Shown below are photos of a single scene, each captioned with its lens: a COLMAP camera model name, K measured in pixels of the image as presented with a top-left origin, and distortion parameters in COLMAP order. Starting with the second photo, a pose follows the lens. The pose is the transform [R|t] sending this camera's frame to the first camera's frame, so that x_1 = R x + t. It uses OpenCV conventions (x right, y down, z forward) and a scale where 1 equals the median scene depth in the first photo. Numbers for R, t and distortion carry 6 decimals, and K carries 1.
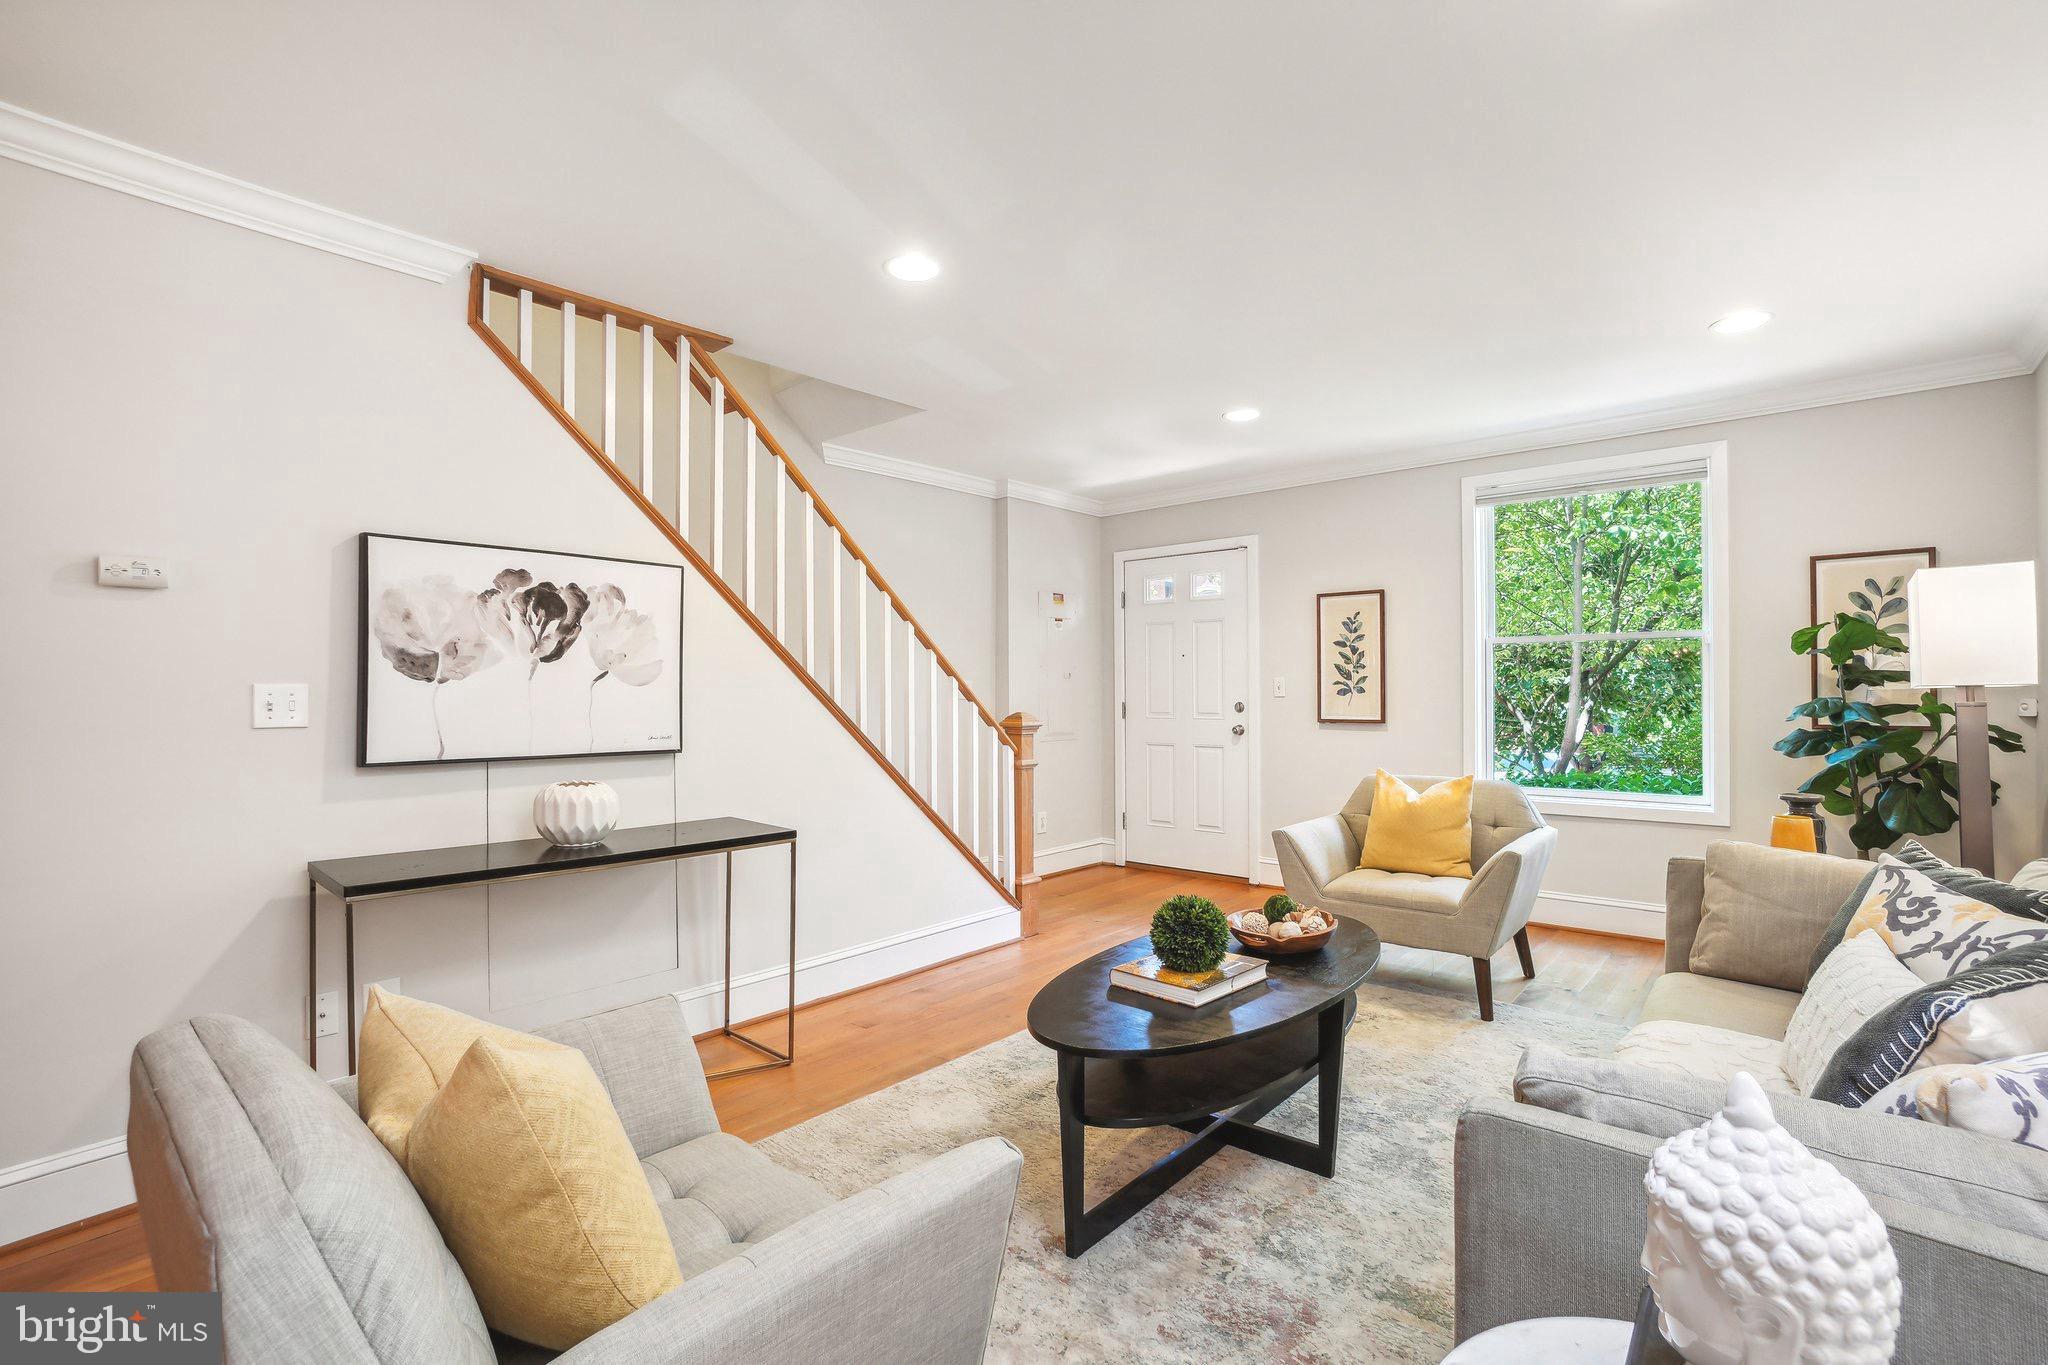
lens RADIAL K [[932.2, 0, 1036.3], [0, 932.2, 689.1], [0, 0, 1]] dist [0.004075, 0.001027]
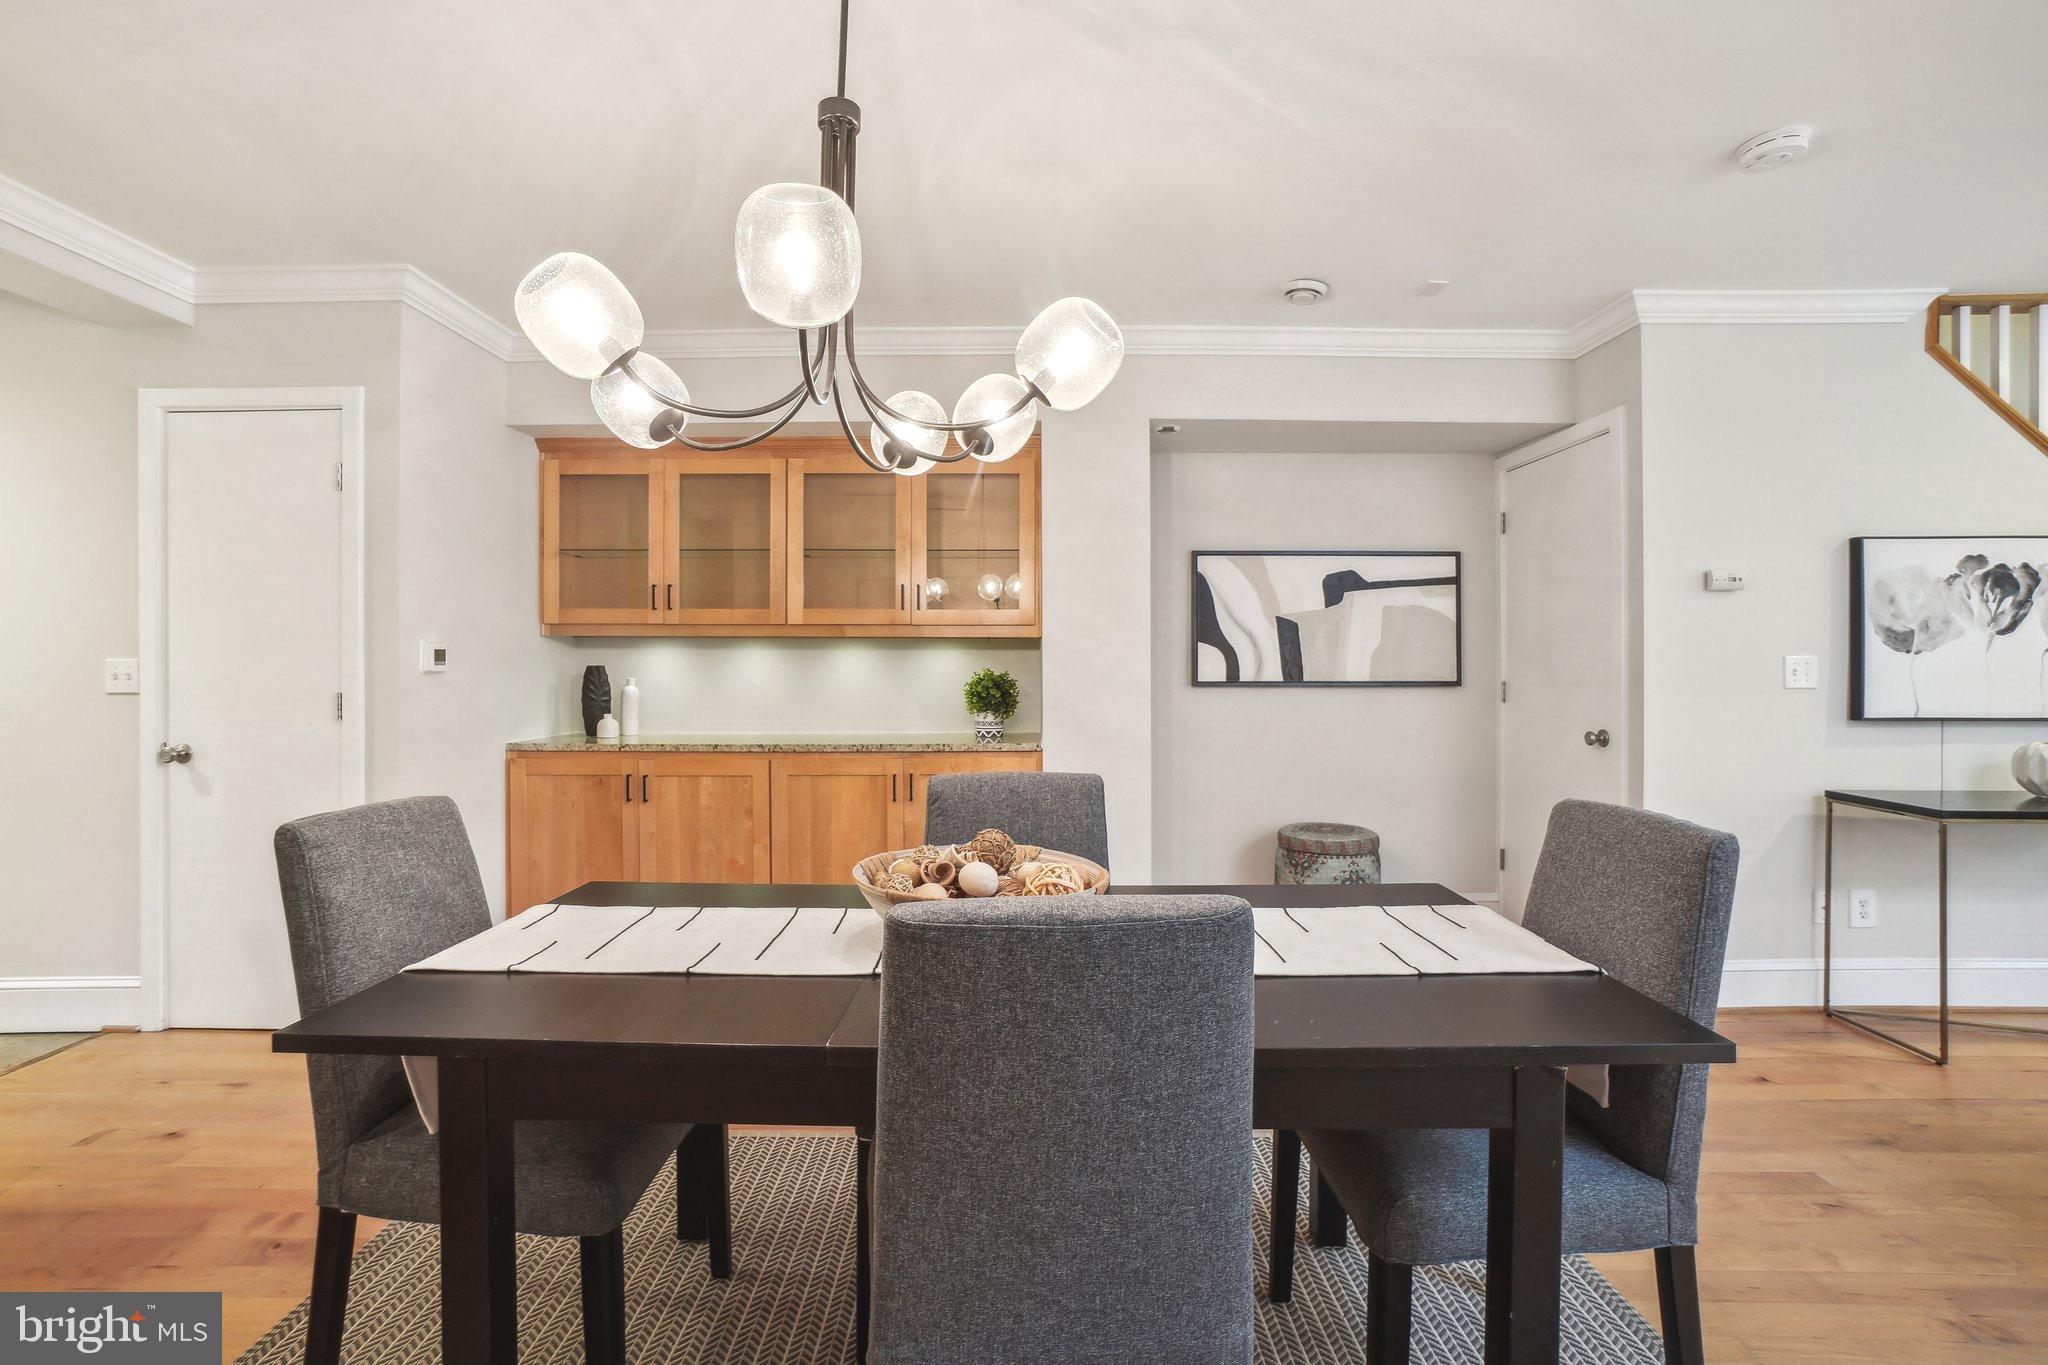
lens RADIAL K [[932.2, 0, 1024.5], [0, 932.2, 672.8], [0, 0, 1]] dist [0.004075, 0.001027]
pose [[0.690508, 0.009194, -0.723266, -0.531136], [0.005760, 0.999818, 0.018209, -0.010746], [0.723302, -0.016739, 0.690329, -0.648217]]
